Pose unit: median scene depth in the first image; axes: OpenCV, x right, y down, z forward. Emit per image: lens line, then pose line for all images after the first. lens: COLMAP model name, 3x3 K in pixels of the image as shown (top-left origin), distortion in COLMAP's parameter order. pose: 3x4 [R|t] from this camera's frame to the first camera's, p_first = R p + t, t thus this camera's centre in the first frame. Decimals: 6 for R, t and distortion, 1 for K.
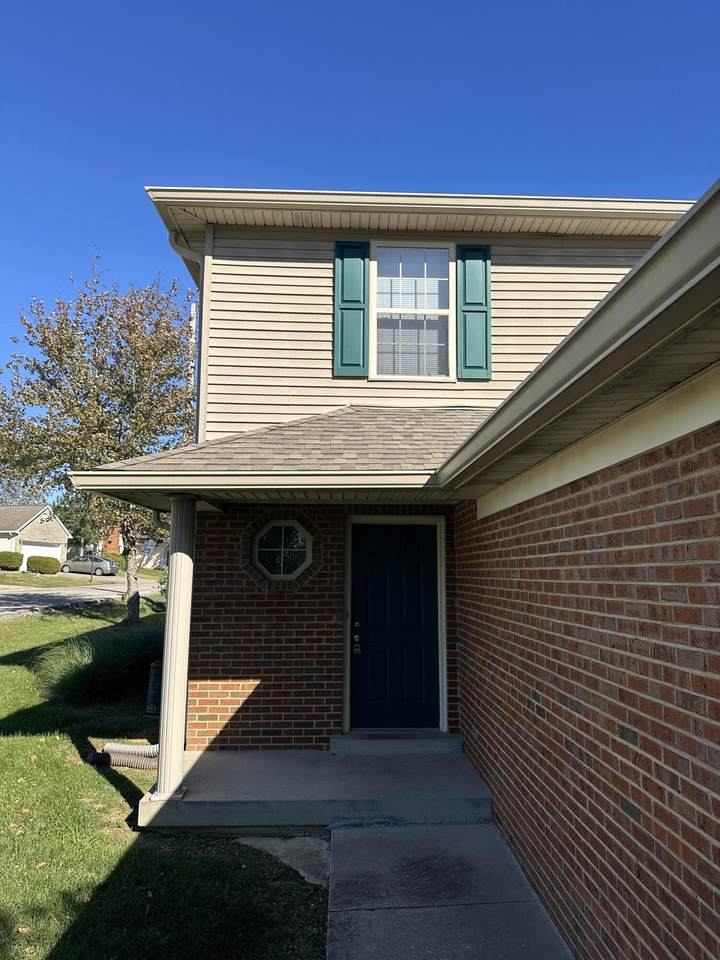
lens RADIAL K [[665.7, 0, 363.3], [0, 665.7, 479.8], [0, 0, 1]] dist [0.059462, -0.002729]
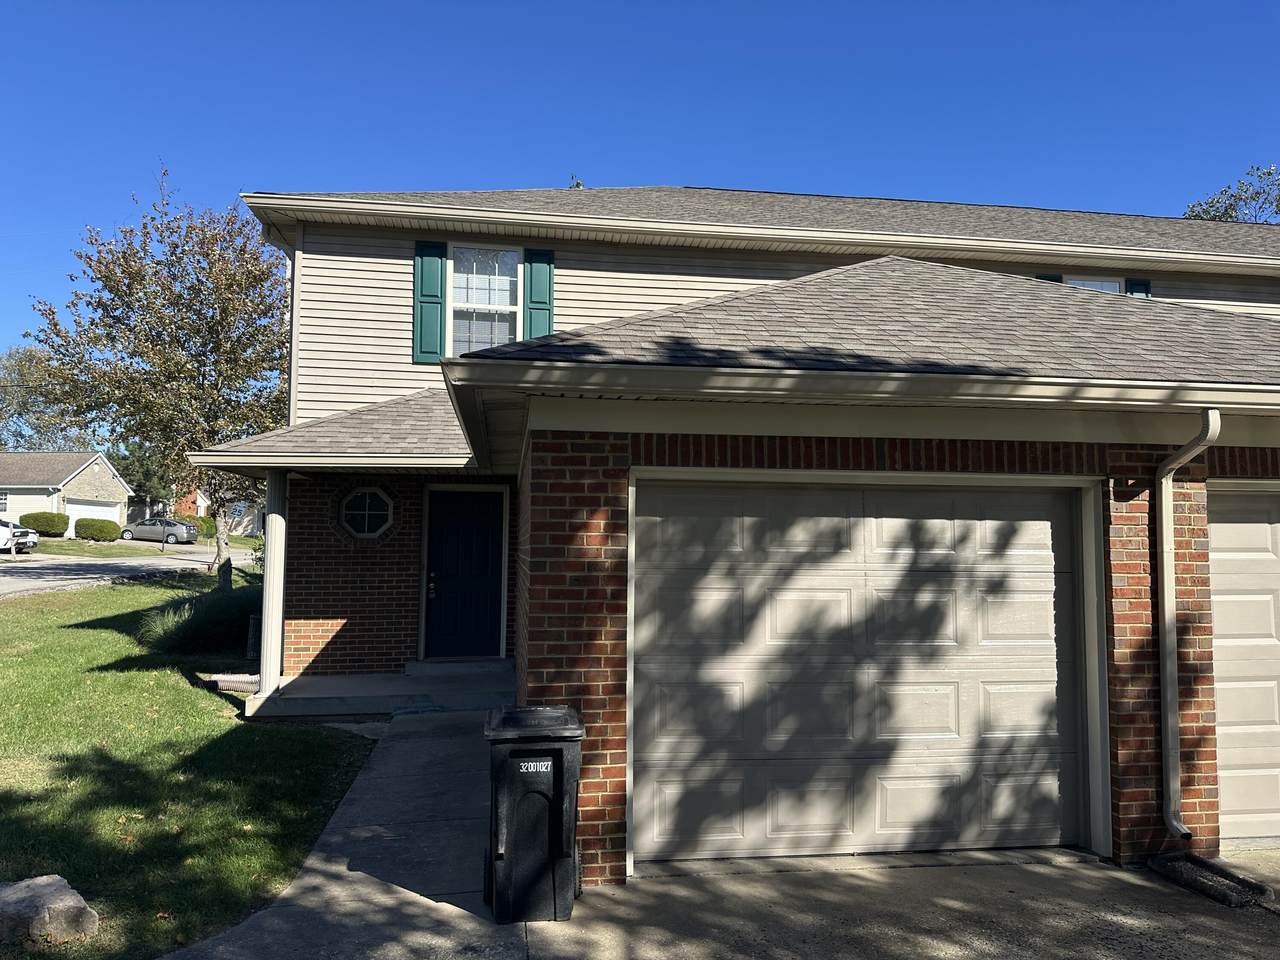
lens RADIAL K [[887.6, 0, 651.2], [0, 887.6, 488.6], [0, 0, 1]] dist [0.059462, -0.002729]
pose [[0.992286, 0.005477, 0.123847, 0.169852], [-0.015145, 0.996896, 0.077259, -0.062562], [-0.123039, -0.078539, 0.989289, -0.579899]]
